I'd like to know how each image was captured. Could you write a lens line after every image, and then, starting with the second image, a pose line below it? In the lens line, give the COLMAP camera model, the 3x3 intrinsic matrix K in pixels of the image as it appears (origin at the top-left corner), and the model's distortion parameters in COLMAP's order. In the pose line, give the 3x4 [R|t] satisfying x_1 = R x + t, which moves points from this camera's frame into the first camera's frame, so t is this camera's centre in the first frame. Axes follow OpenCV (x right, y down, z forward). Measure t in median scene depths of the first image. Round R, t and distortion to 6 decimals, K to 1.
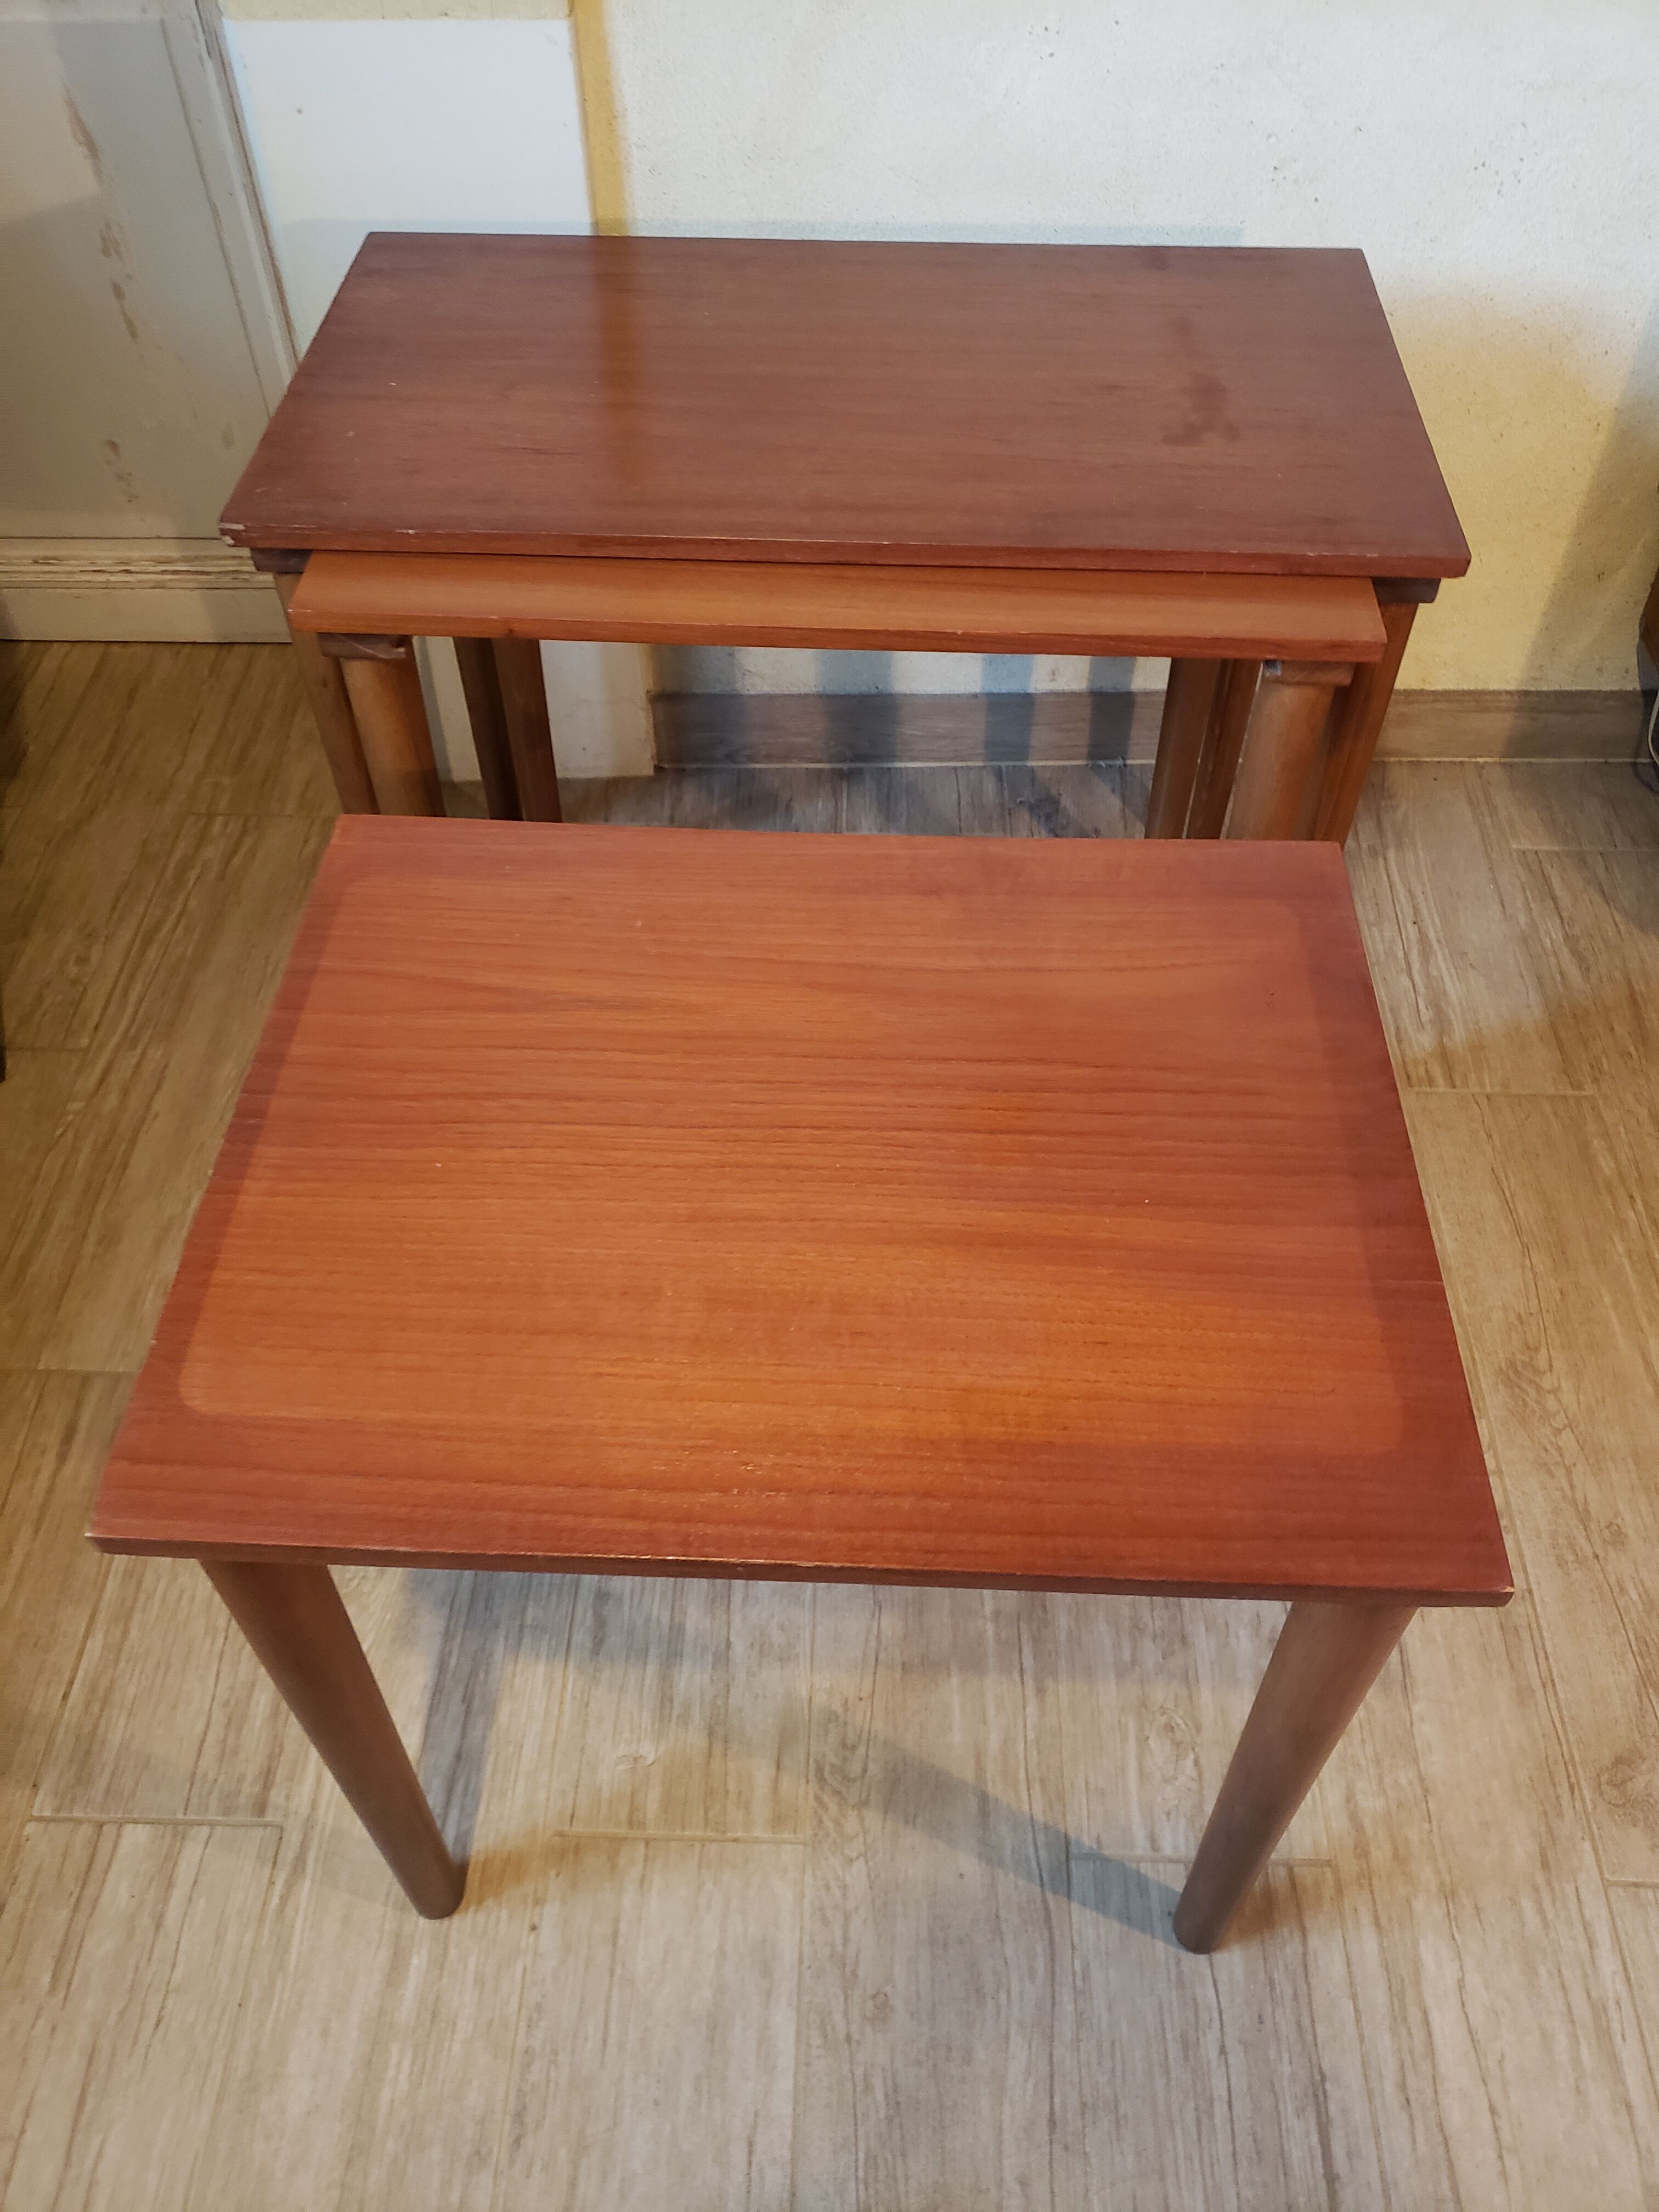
lens RADIAL K [[1731.7, 0, 837.9], [0, 1731.7, 1104.9], [0, 0, 1]] dist [-0.009181, 0.044205]
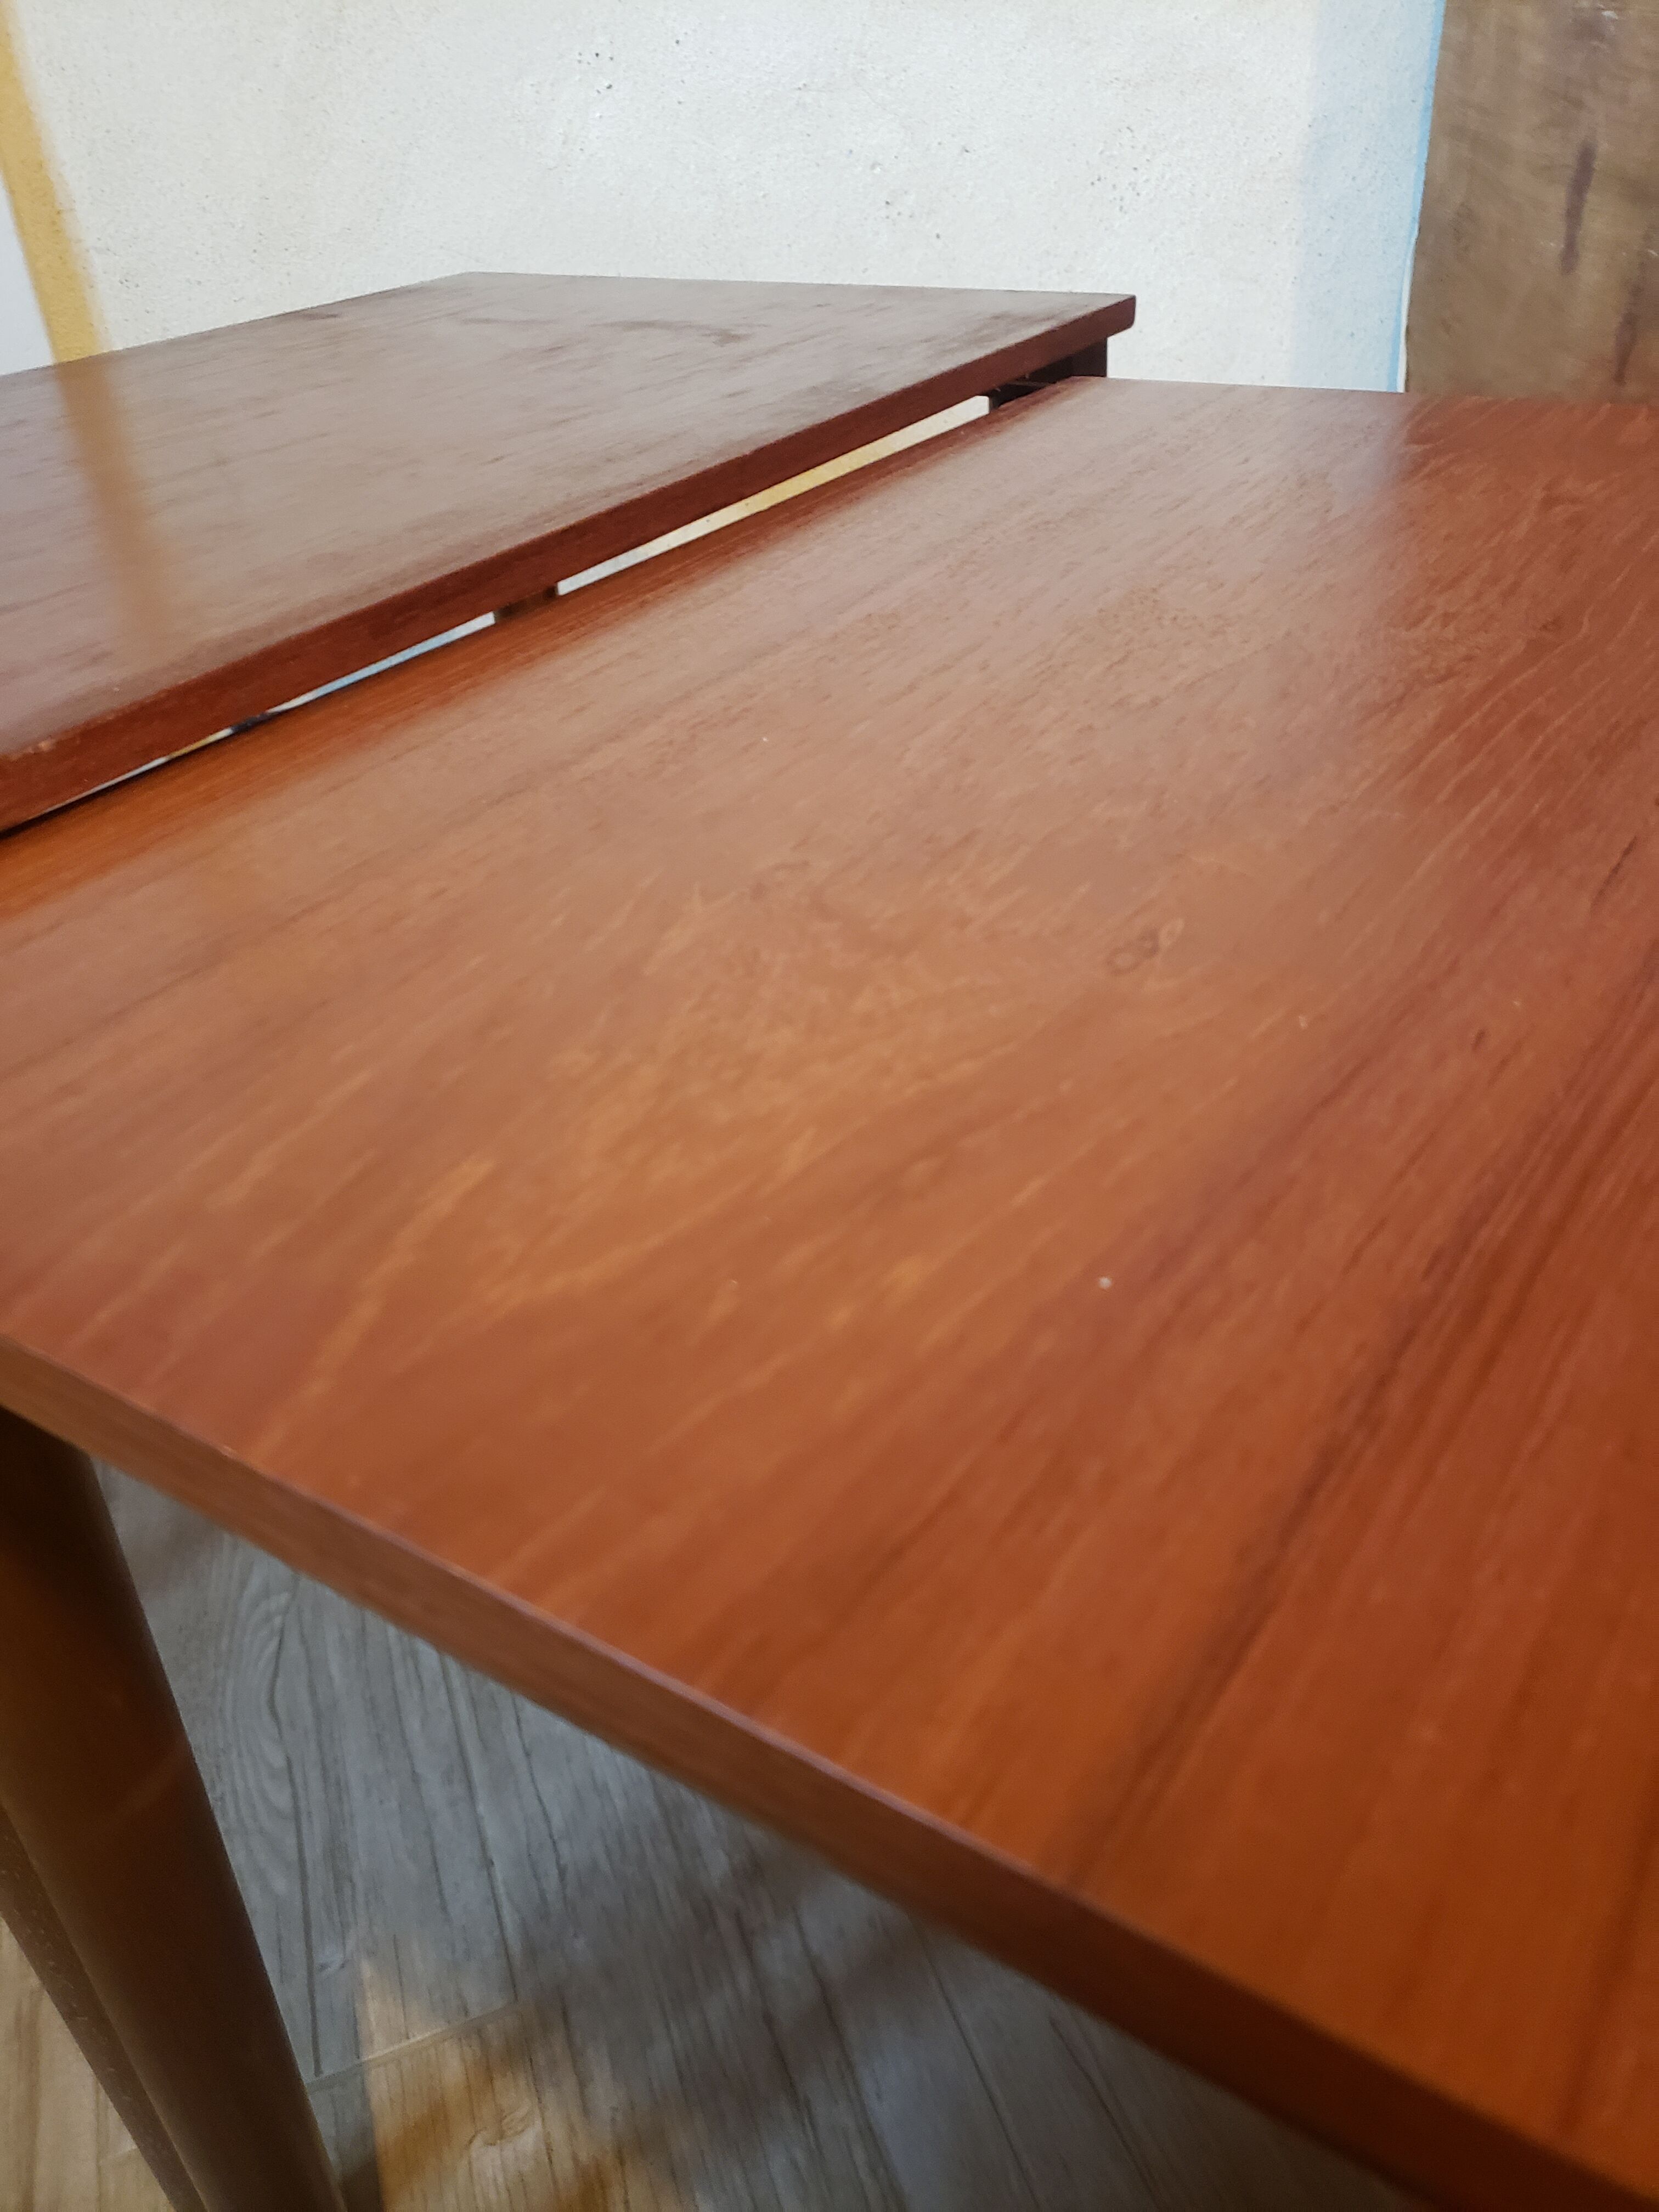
lens RADIAL K [[1757.1, 0, 854.0], [0, 1757.1, 1066.8], [0, 0, 1]] dist [-0.032229, 0.072675]
pose [[0.922907, -0.243872, 0.297942, -0.121907], [0.322668, 0.912092, -0.252930, 0.061370], [-0.210068, 0.329568, 0.920465, 0.342848]]
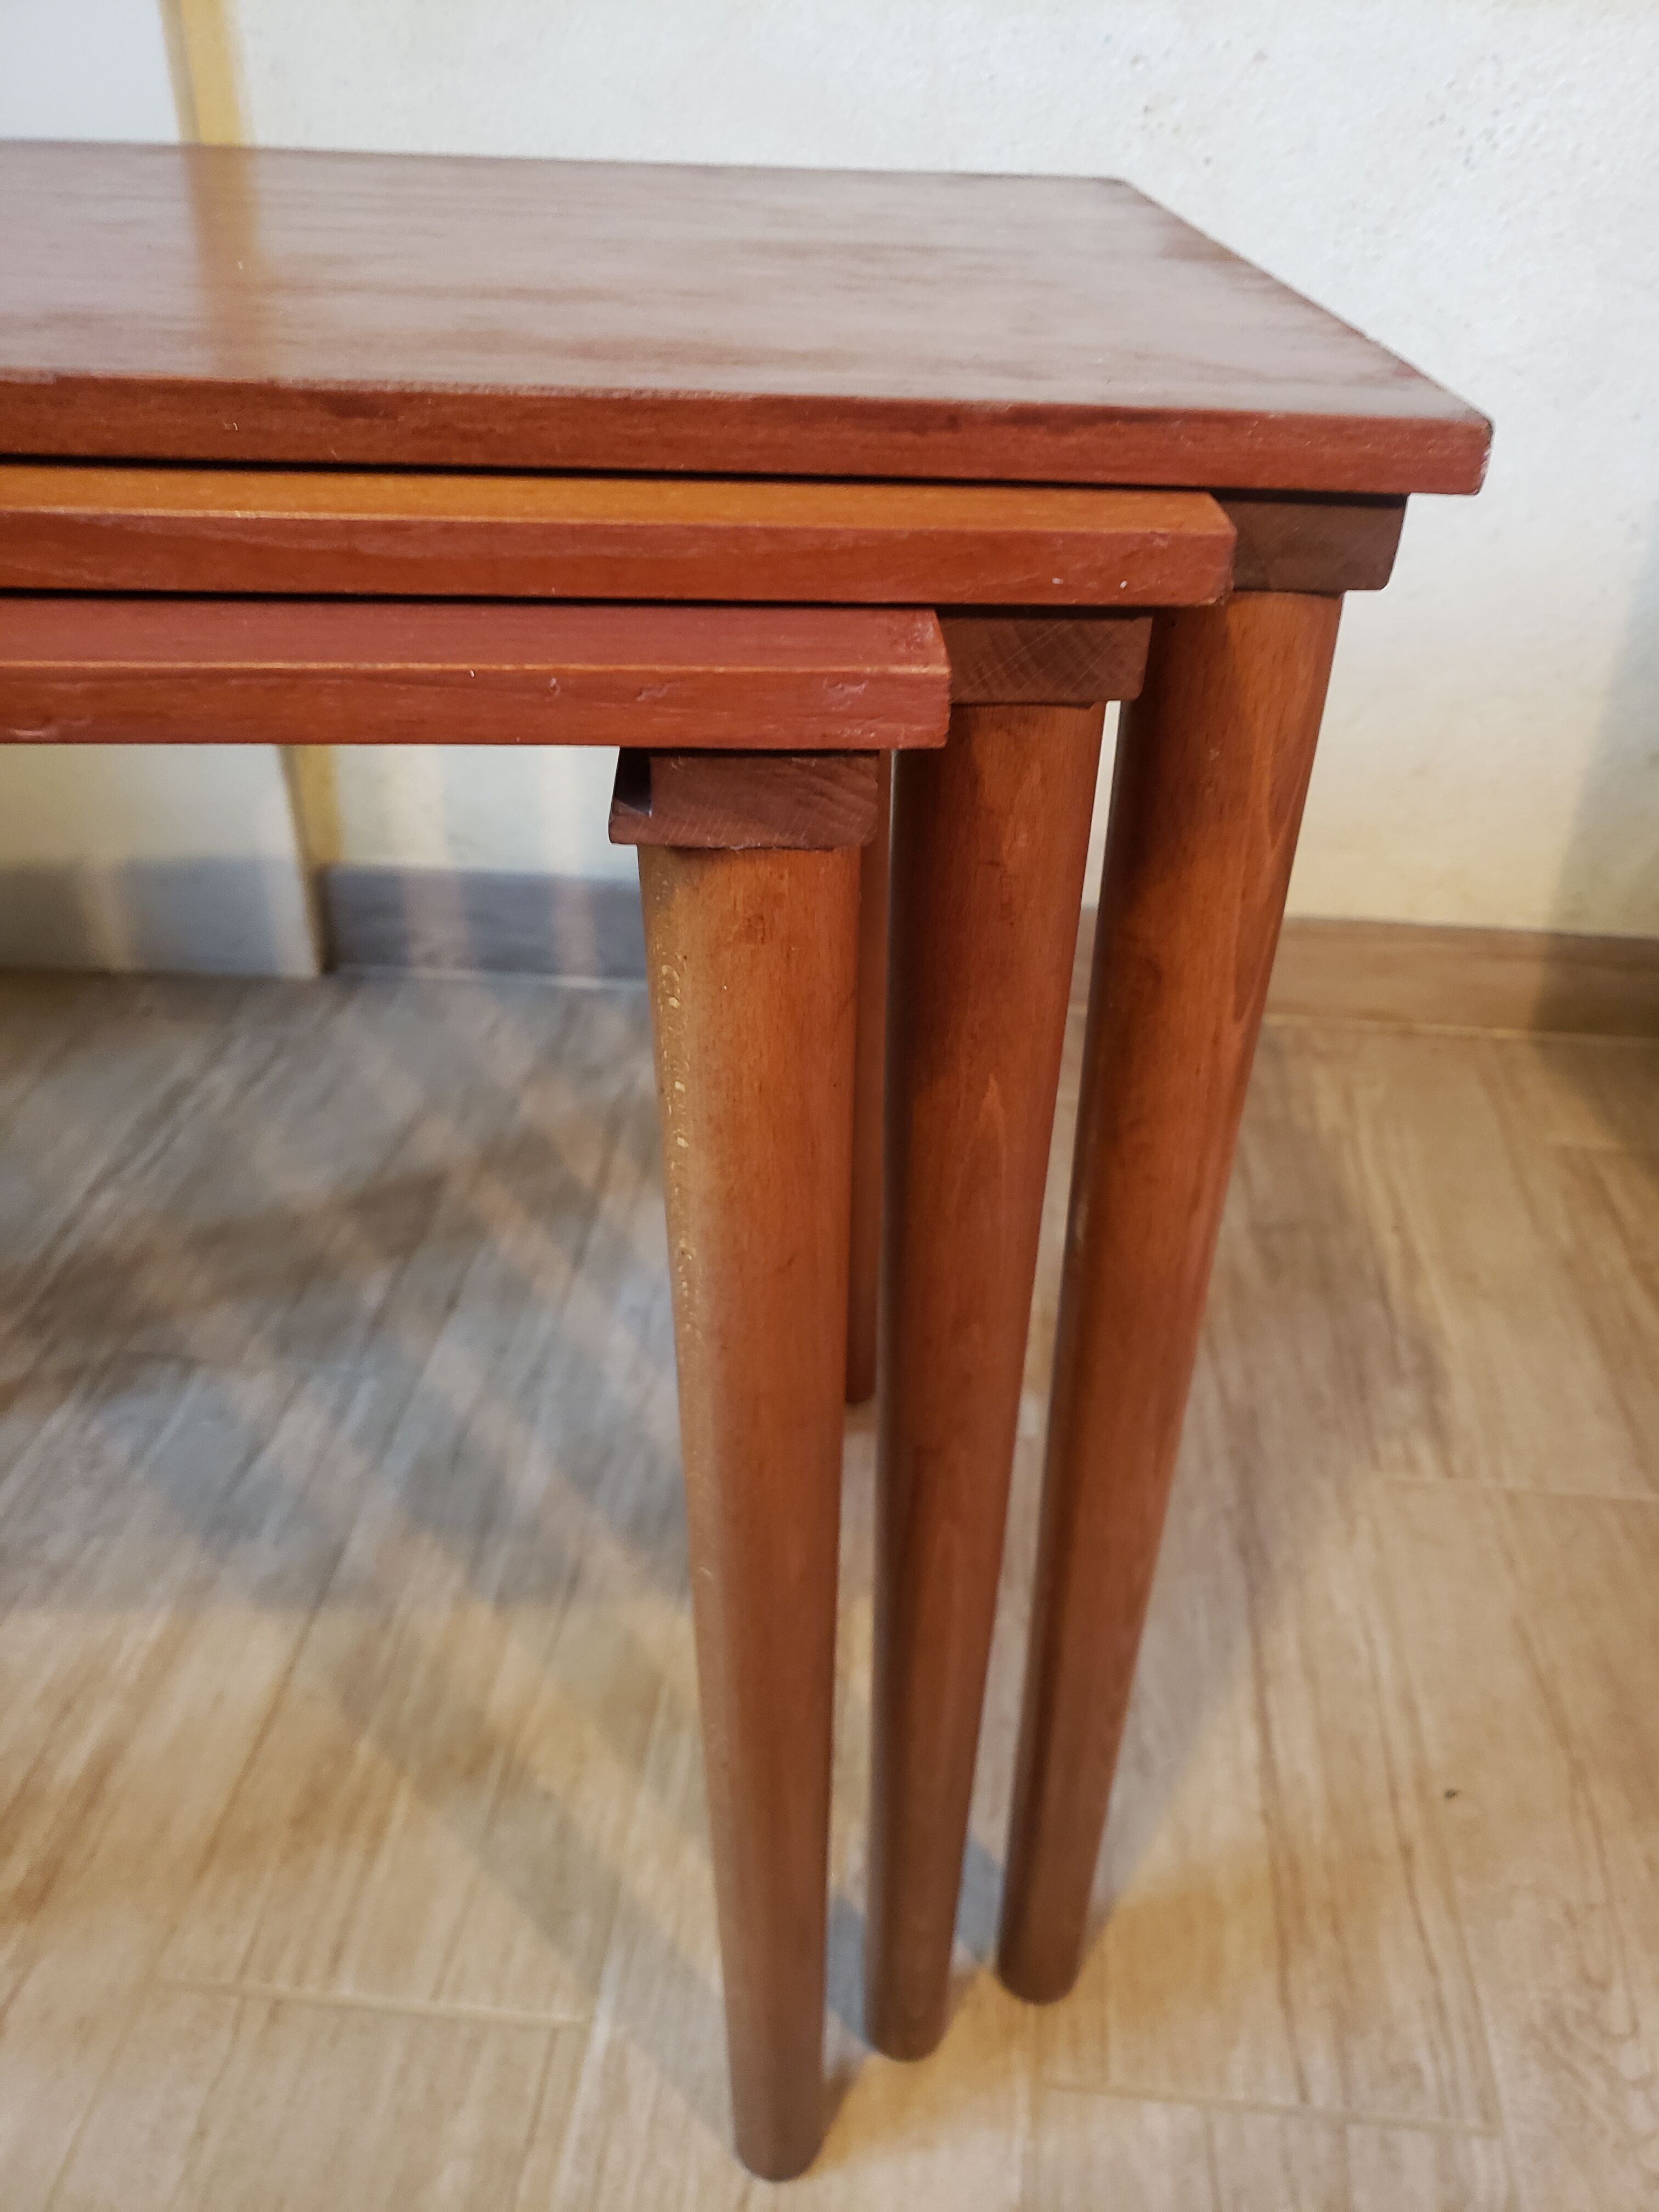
lens RADIAL K [[1769.7, 0, 865.7], [0, 1769.7, 1084.2], [0, 0, 1]] dist [-0.029263, 0.044436]
pose [[0.997567, 0.061299, -0.033201, 0.183391], [-0.068201, 0.956789, -0.282671, 0.048767], [0.014439, 0.284247, 0.958642, 0.418044]]
